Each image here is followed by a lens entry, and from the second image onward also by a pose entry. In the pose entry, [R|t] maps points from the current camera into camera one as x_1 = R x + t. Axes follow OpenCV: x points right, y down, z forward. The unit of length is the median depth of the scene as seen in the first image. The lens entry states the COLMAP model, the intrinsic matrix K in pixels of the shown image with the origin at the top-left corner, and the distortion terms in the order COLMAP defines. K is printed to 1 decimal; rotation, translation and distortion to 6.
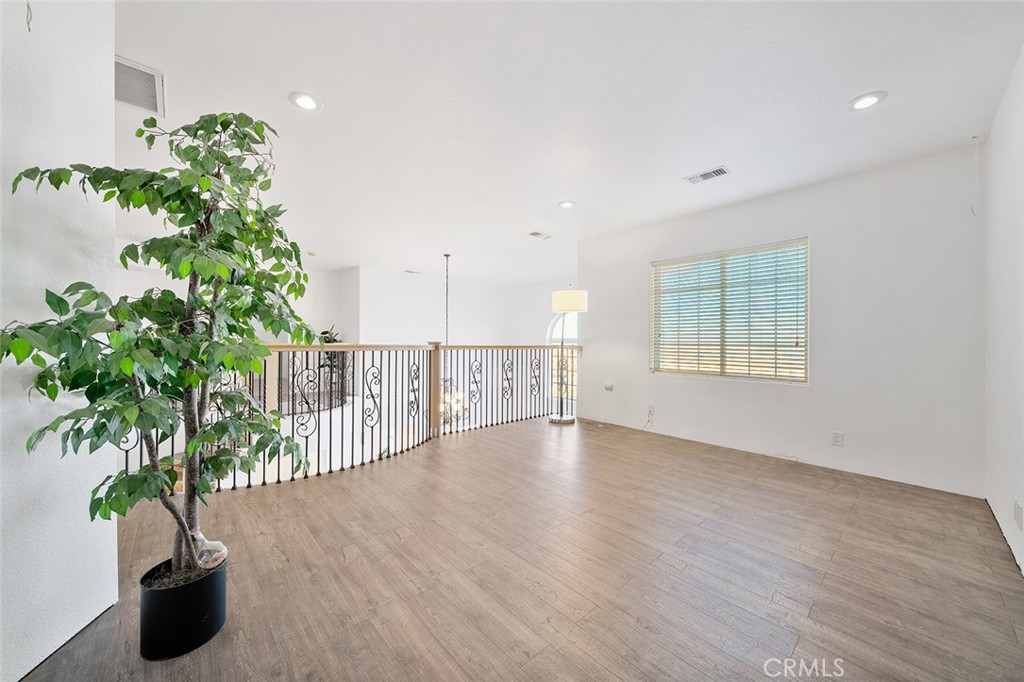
lens RADIAL K [[370.8, 0, 509.6], [0, 370.8, 339.0], [0, 0, 1]] dist [-0.002815, -0.000297]
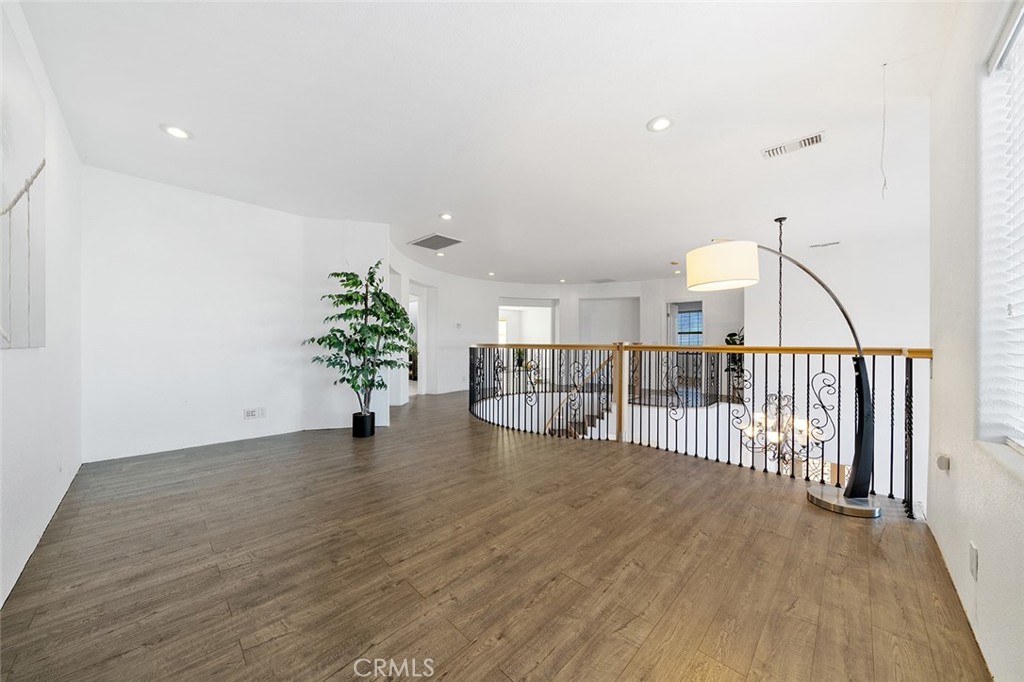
lens RADIAL K [[355.0, 0, 509.7], [0, 355.0, 345.8], [0, 0, 1]] dist [0.001327, 0.000211]
pose [[0.060015, 0.003853, -0.998190, 0.846176], [0.007876, 0.999960, 0.004334, 0.012900], [0.998166, -0.008122, 0.059982, 0.791843]]
